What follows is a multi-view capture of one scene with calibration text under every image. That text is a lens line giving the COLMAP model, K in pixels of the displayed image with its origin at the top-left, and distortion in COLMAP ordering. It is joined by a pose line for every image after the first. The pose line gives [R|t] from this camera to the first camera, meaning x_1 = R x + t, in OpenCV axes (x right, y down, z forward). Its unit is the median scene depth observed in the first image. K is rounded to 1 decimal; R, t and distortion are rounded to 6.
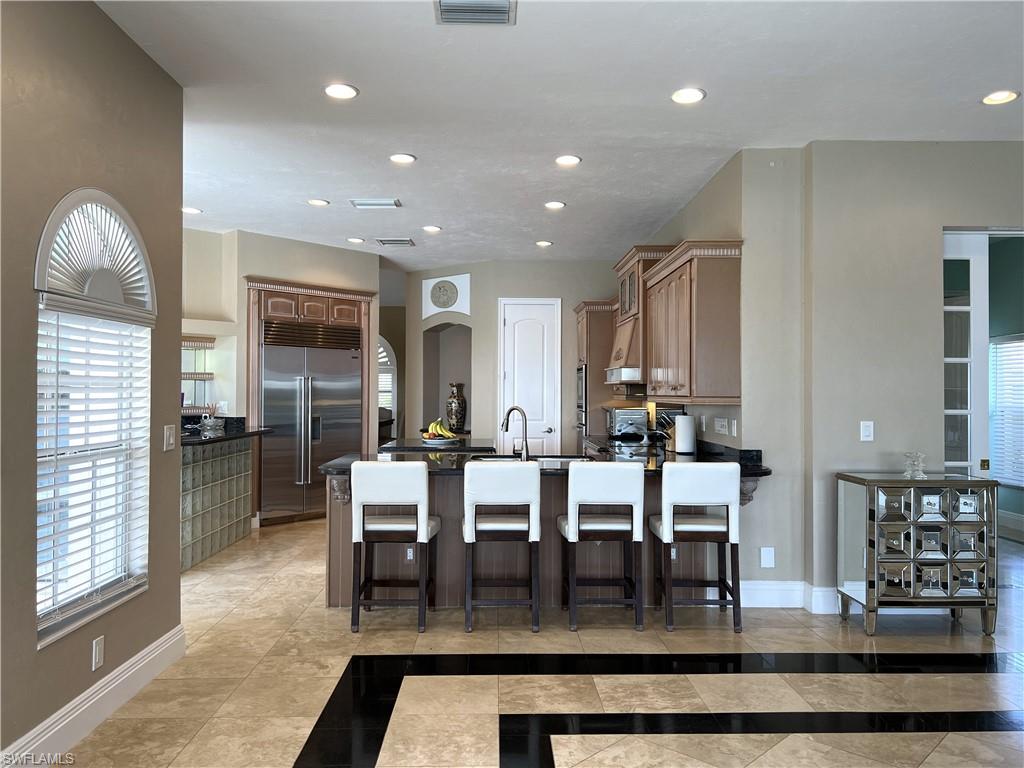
lens RADIAL K [[772.8, 0, 512.0], [0, 772.8, 384.0], [0, 0, 1]] dist [0.007234, -0.000196]
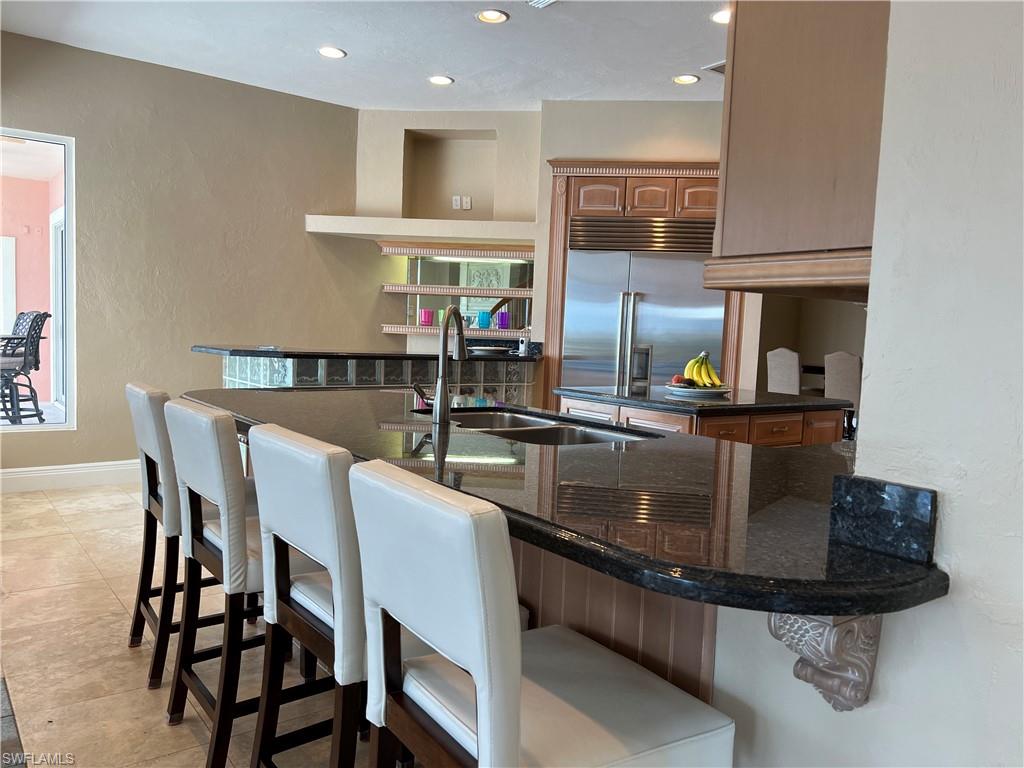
lens RADIAL K [[772.8, 0, 512.0], [0, 772.8, 384.0], [0, 0, 1]] dist [0.007234, -0.000196]
pose [[0.584937, 0.074843, -0.807618, 0.269140], [-0.030433, 0.997058, 0.070356, 0.029749], [0.810508, -0.016575, 0.585493, 0.504368]]
